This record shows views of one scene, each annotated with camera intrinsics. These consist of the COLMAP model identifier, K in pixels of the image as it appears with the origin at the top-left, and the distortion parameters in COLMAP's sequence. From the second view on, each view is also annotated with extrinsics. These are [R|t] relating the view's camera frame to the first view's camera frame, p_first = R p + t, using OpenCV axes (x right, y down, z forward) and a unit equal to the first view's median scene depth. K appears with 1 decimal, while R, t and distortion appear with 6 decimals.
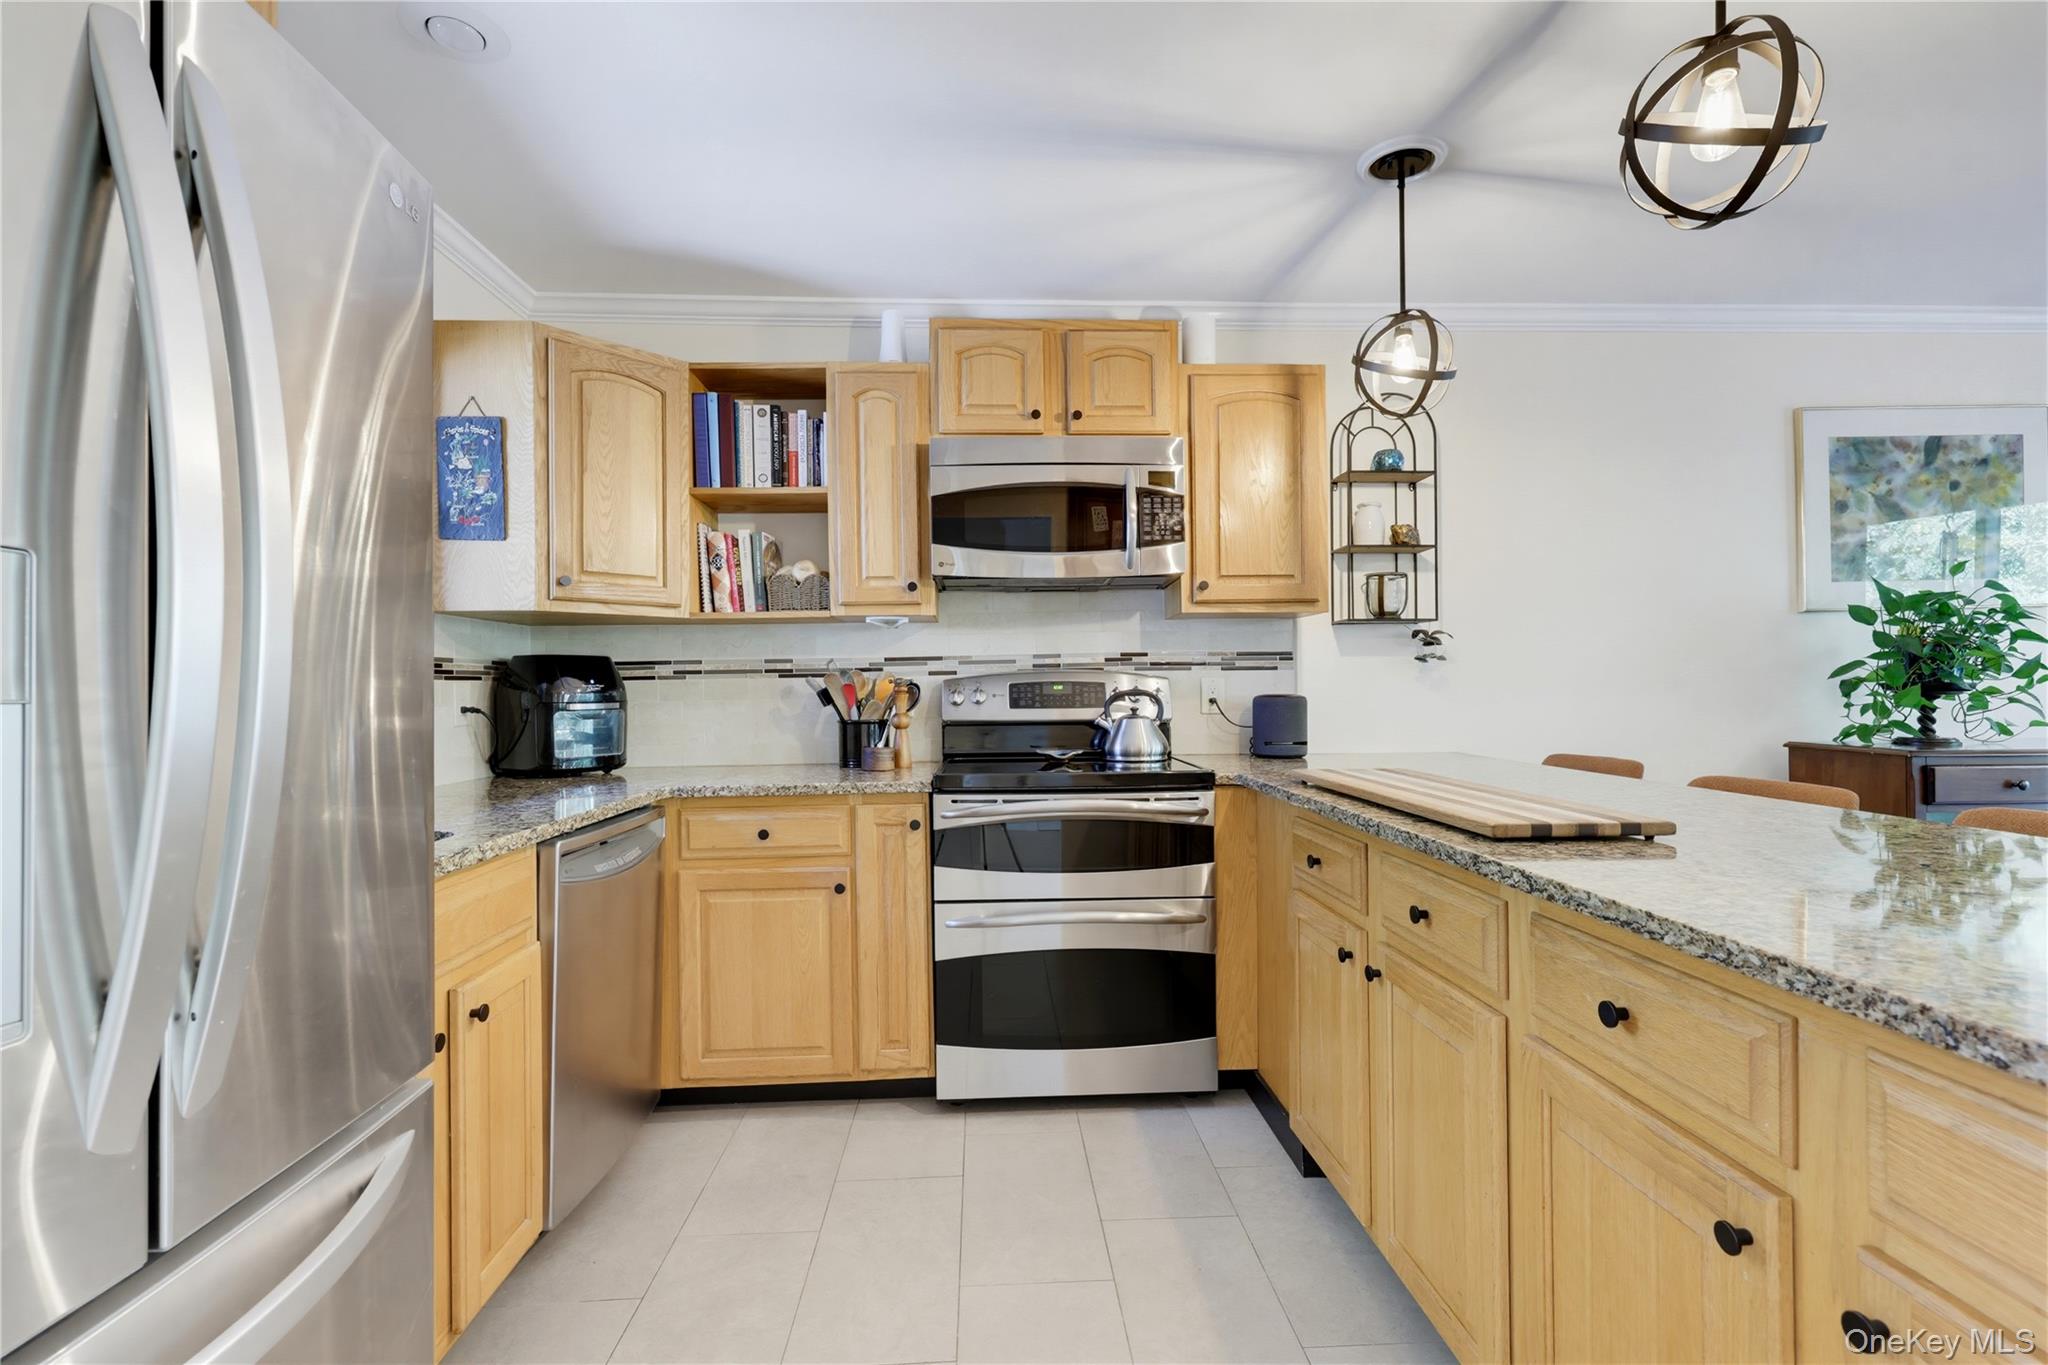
lens RADIAL K [[924.8, 0, 1025.6], [0, 924.8, 685.5], [0, 0, 1]] dist [0.000192, 0.000216]
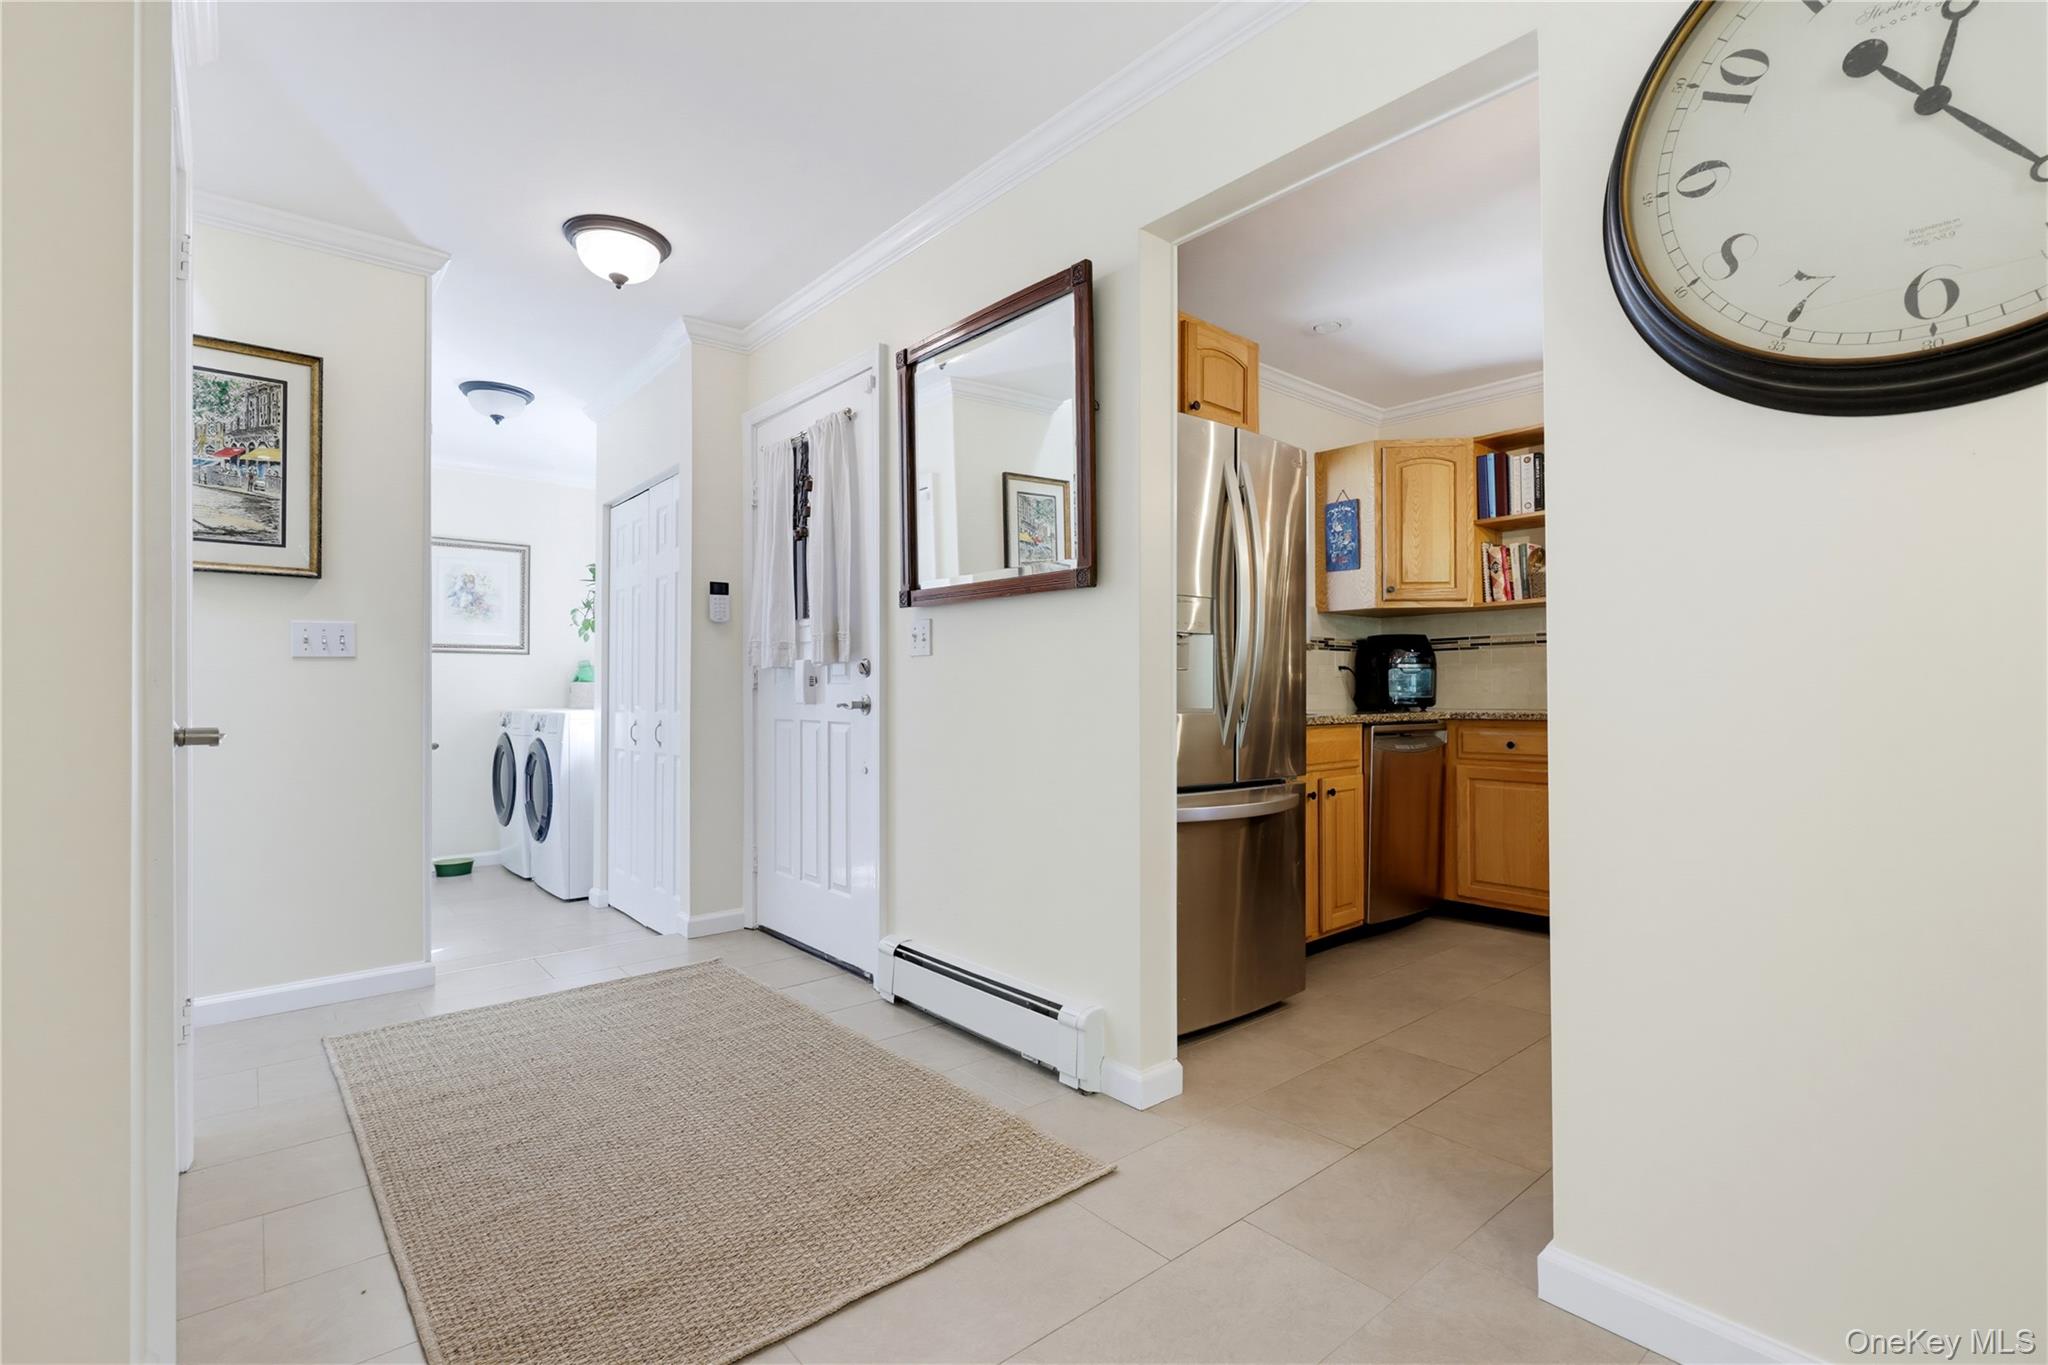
lens RADIAL K [[918.7, 0, 1019.4], [0, 918.7, 684.0], [0, 0, 1]] dist [-0.001232, -0.000239]
pose [[0.604558, 0.000036, -0.796561, 0.377254], [-0.003334, 0.999991, -0.002485, 0.058404], [0.796554, 0.004158, 0.604553, -0.489921]]
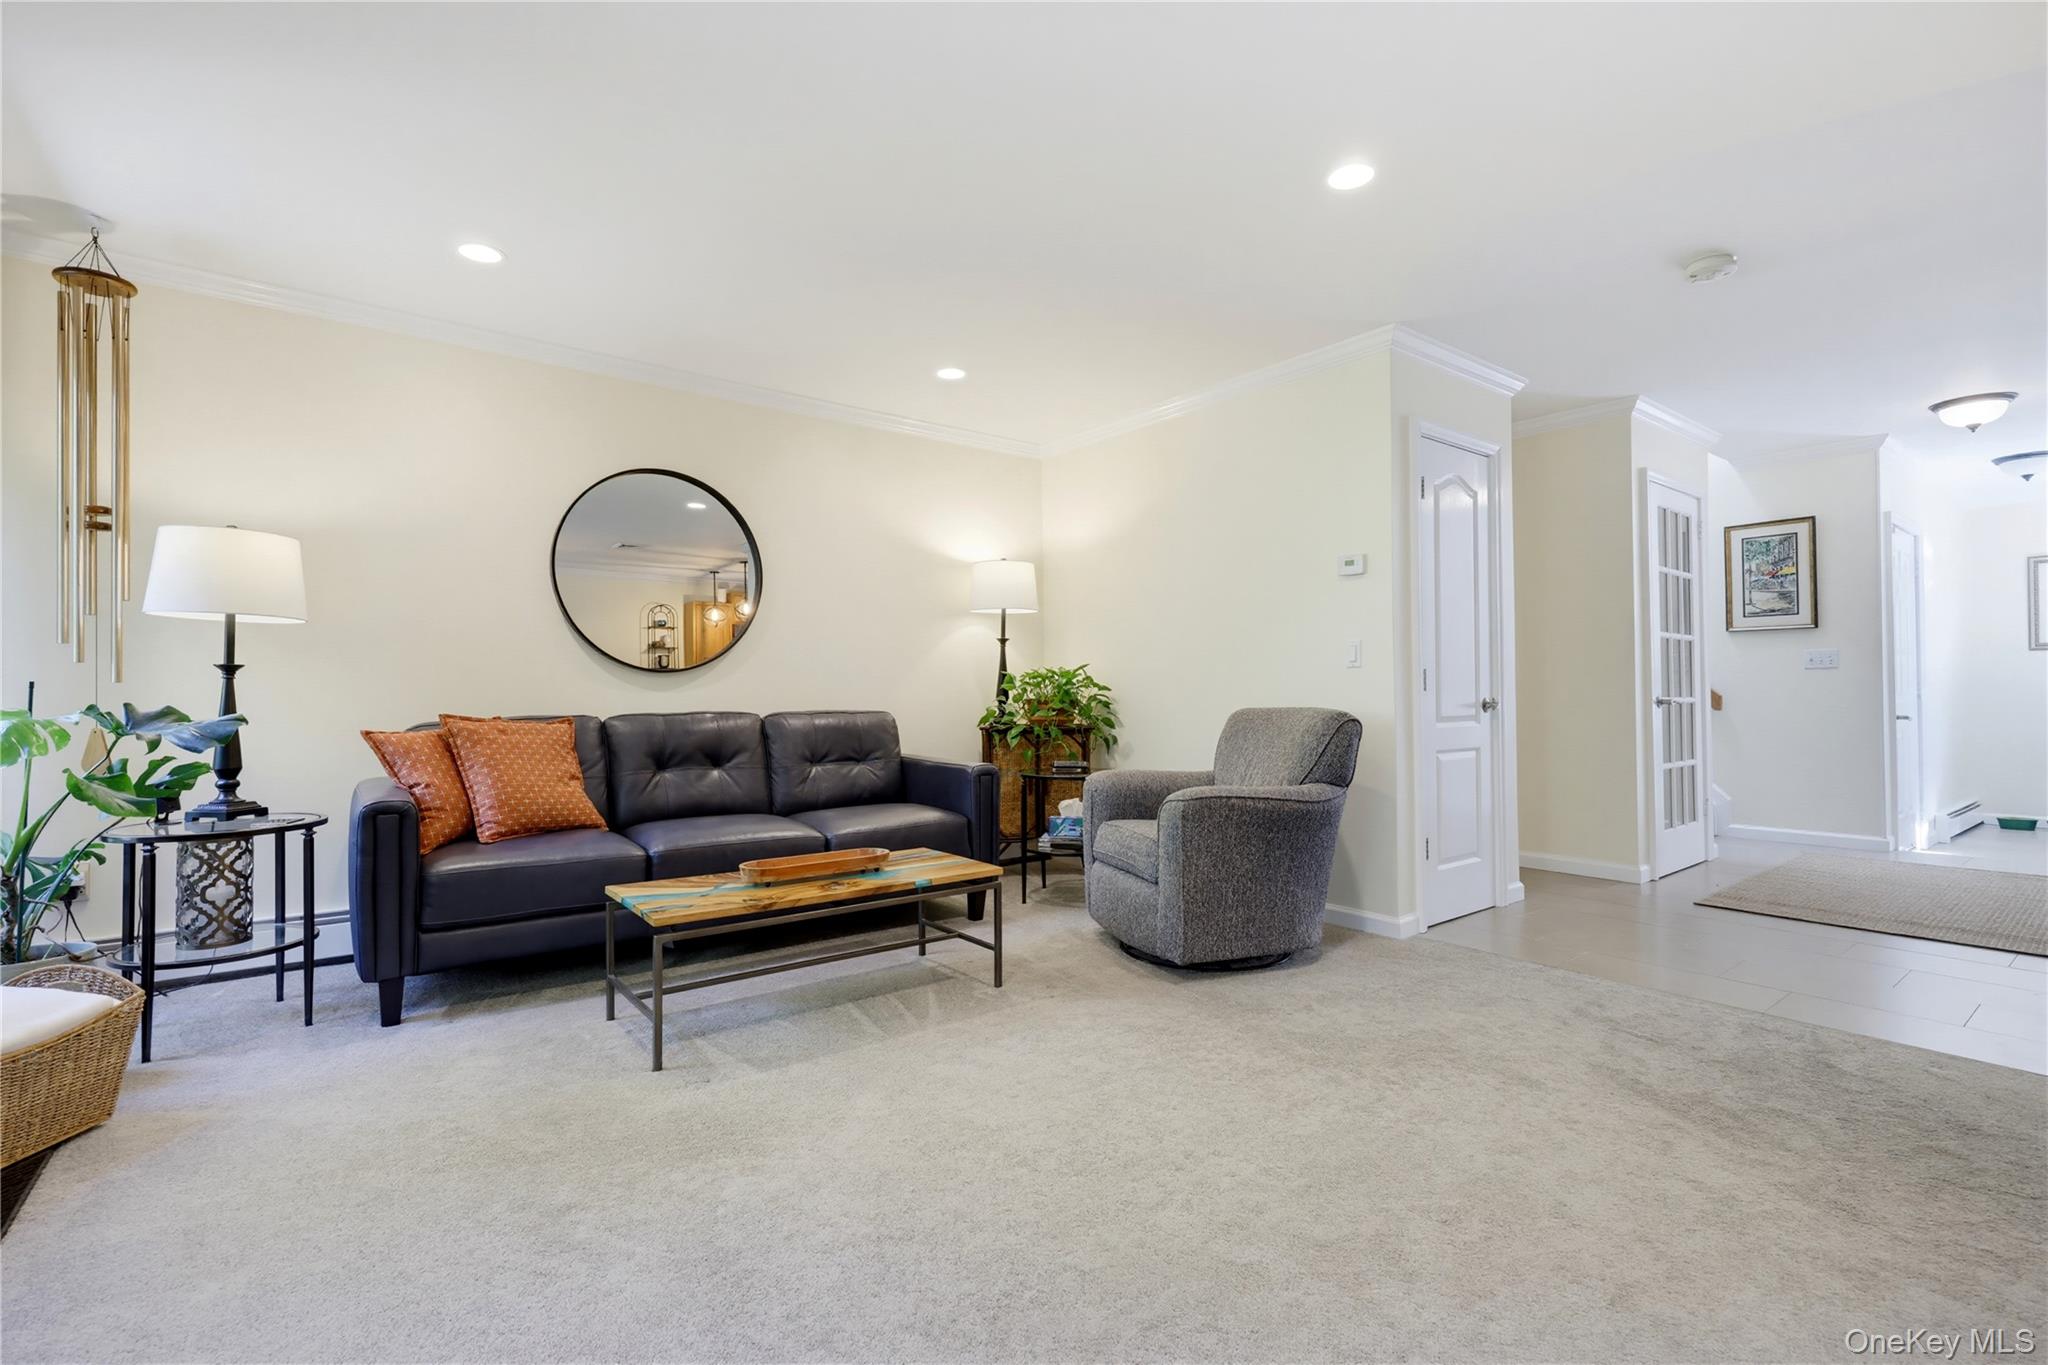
lens RADIAL K [[918.2, 0, 1024.0], [0, 918.2, 682.5], [0, 0, 1]] dist [0.002828, 0.000603]
pose [[-0.824806, 0.014288, -0.565236, 1.644800], [0.015794, 0.999873, 0.002227, 0.027708], [0.565196, -0.007091, -0.824926, 0.180995]]
